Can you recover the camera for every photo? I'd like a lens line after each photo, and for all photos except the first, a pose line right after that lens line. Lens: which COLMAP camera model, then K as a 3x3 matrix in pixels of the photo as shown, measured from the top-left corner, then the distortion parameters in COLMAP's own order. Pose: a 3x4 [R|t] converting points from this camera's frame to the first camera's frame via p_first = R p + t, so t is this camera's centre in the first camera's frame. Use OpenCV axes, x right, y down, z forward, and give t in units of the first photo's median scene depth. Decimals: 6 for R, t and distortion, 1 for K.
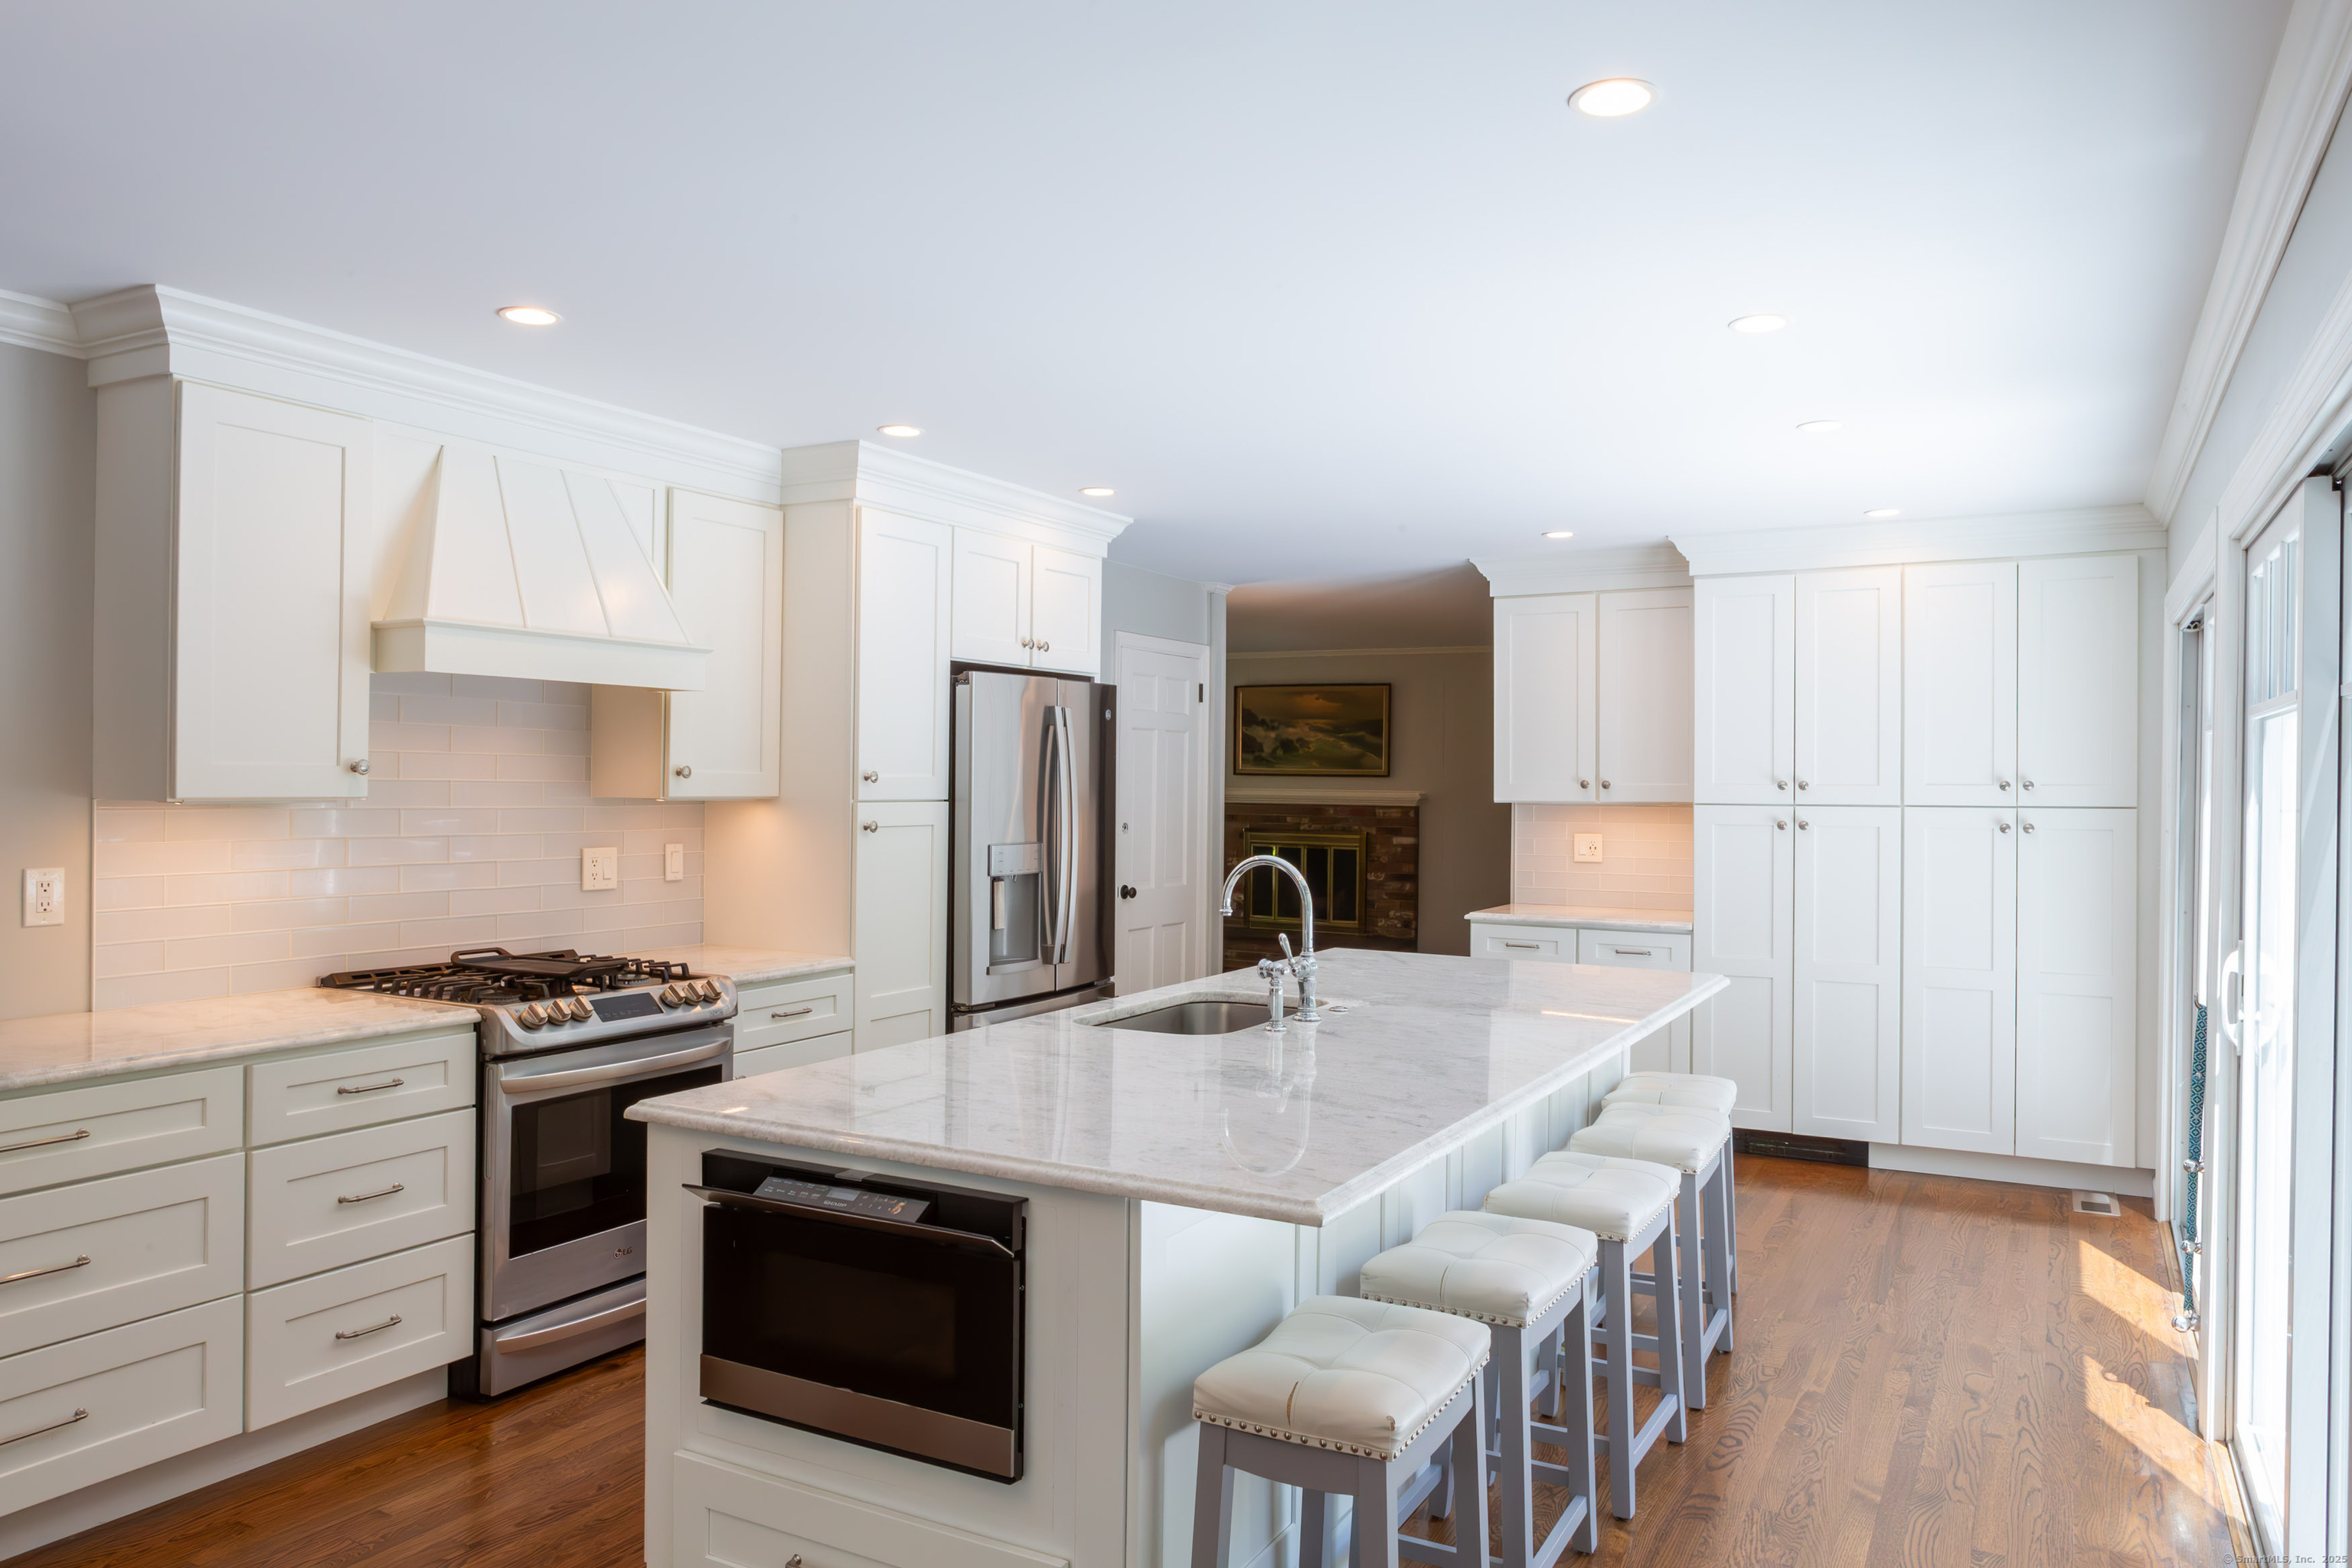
lens RADIAL K [[1581.9, 0, 1182.3], [0, 1581.9, 793.5], [0, 0, 1]] dist [-0.039374, 0.033451]
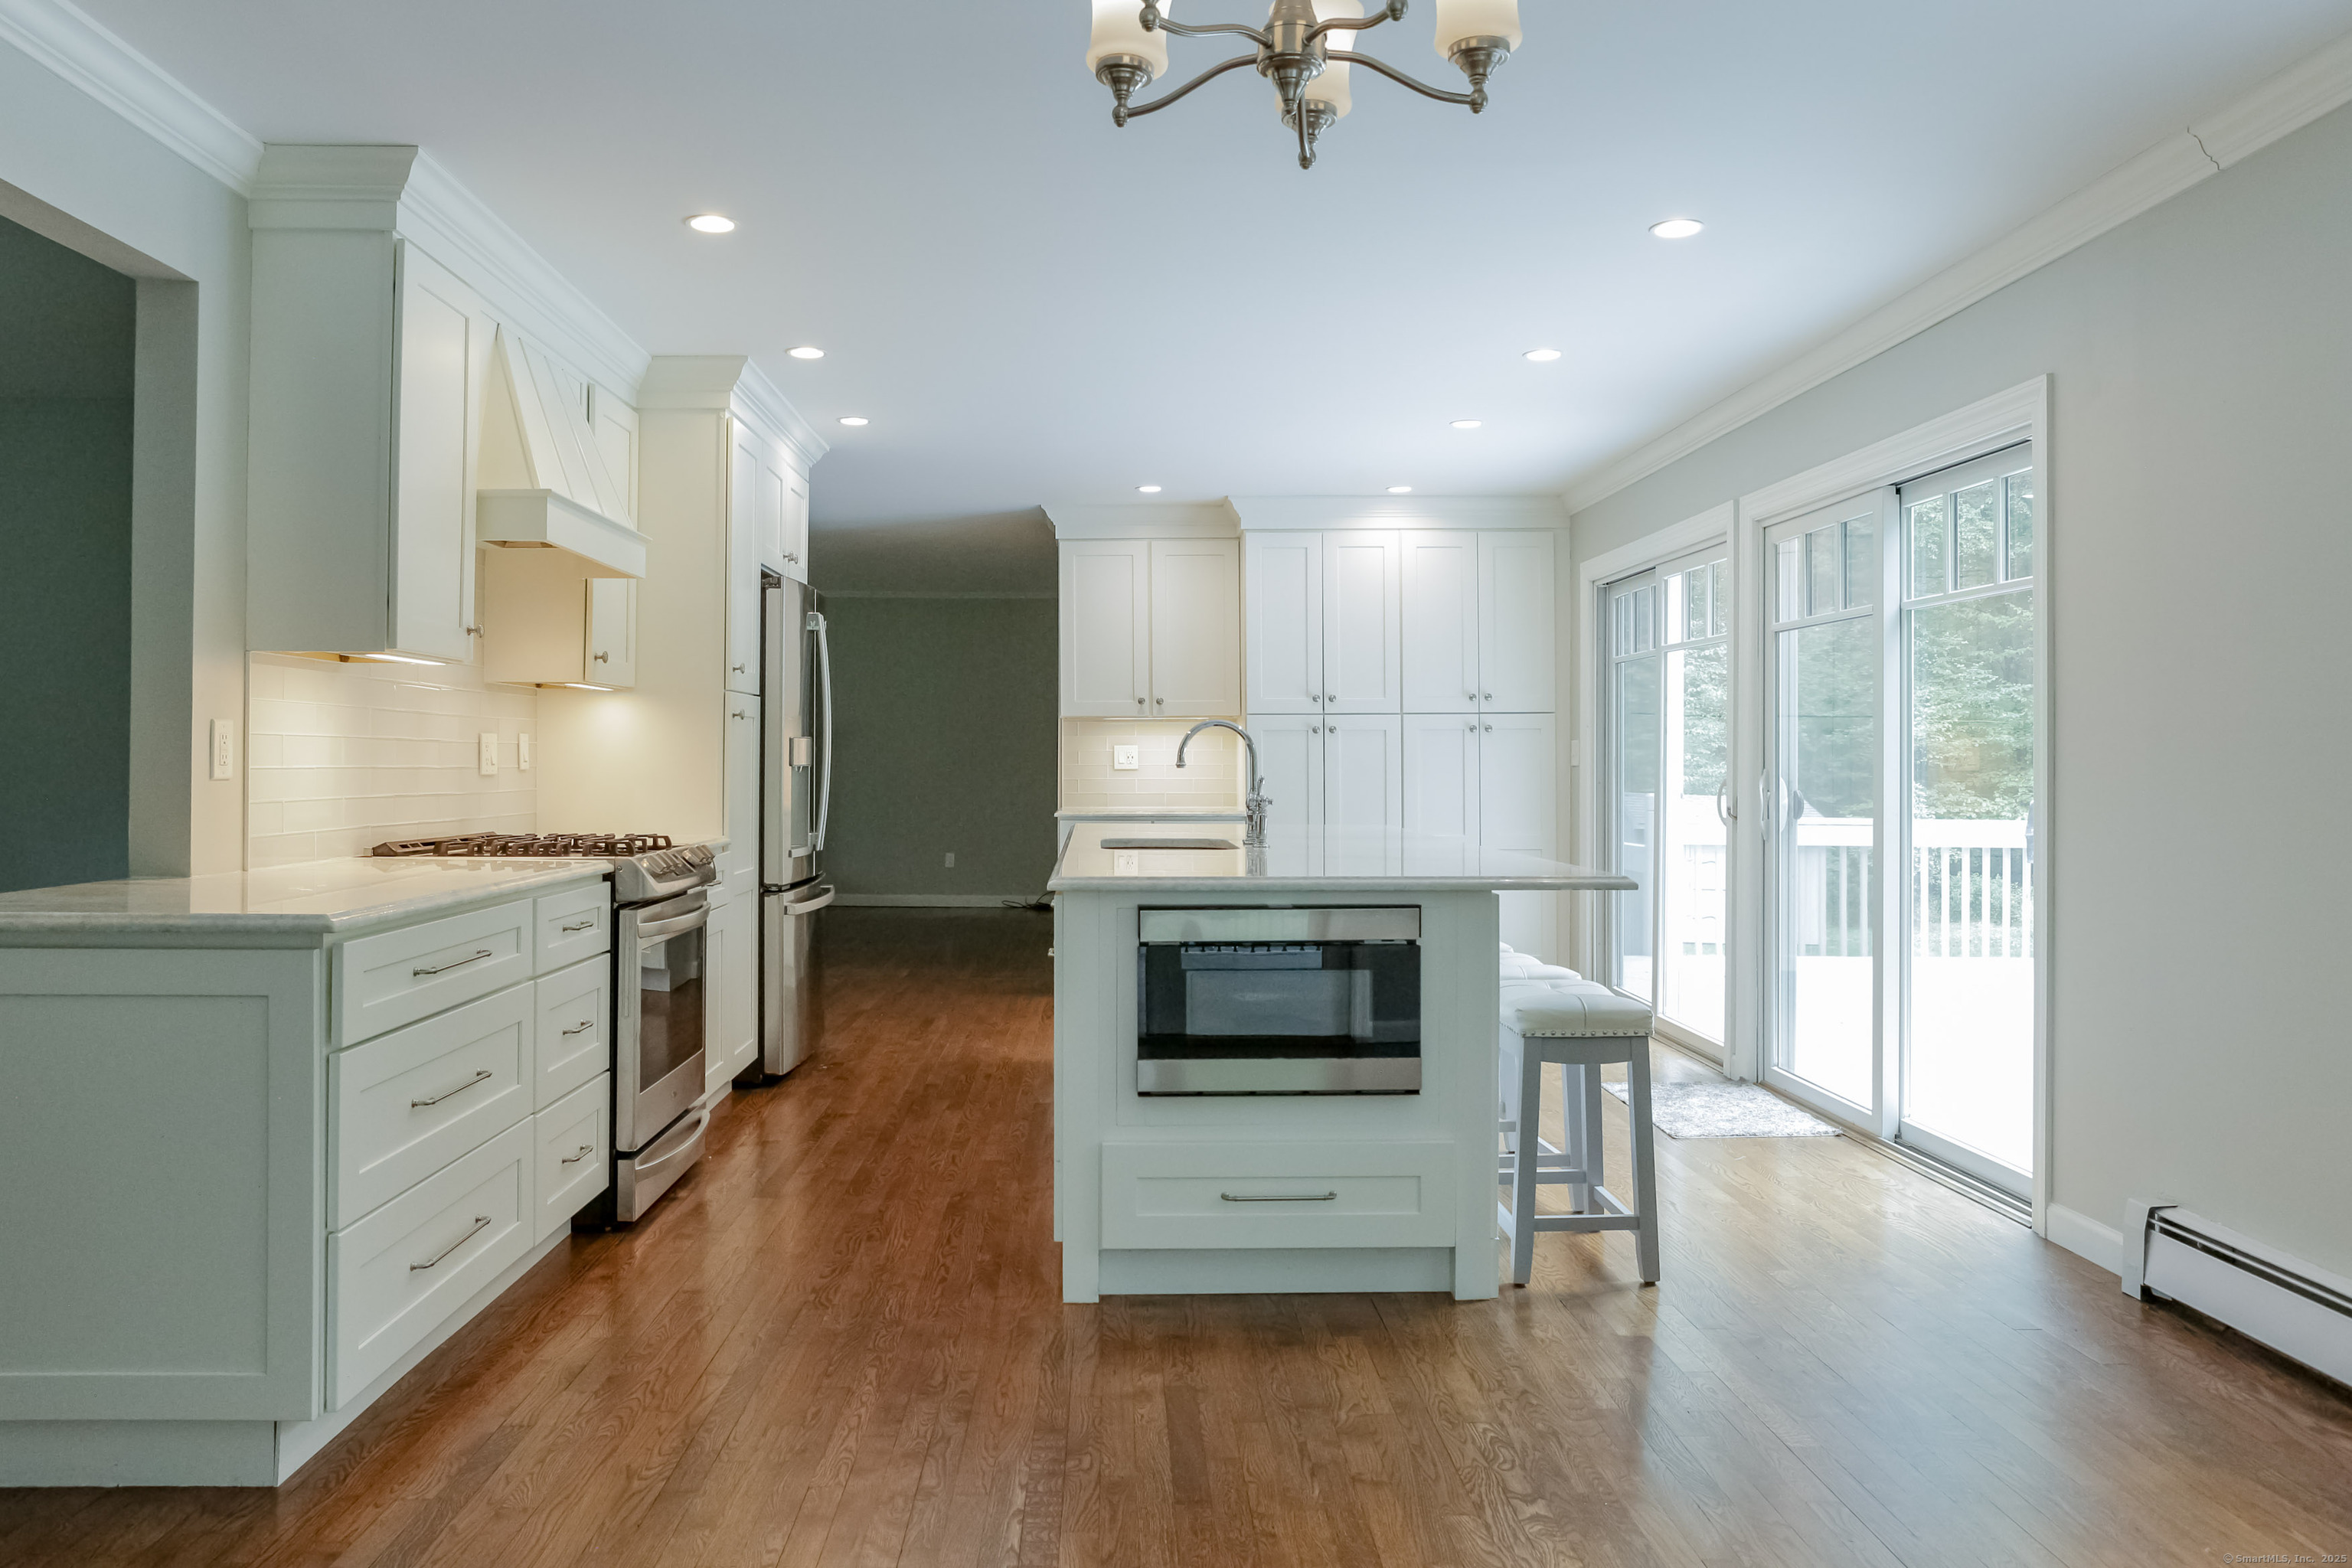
lens RADIAL K [[1581.9, 0, 1186.9], [0, 1581.9, 766.9], [0, 0, 1]] dist [-0.039374, 0.033451]
pose [[0.874473, -0.014967, 0.484843, -0.453061], [0.011043, 0.999879, 0.010947, 0.048067], [-0.484948, -0.004219, 0.874533, -0.090816]]
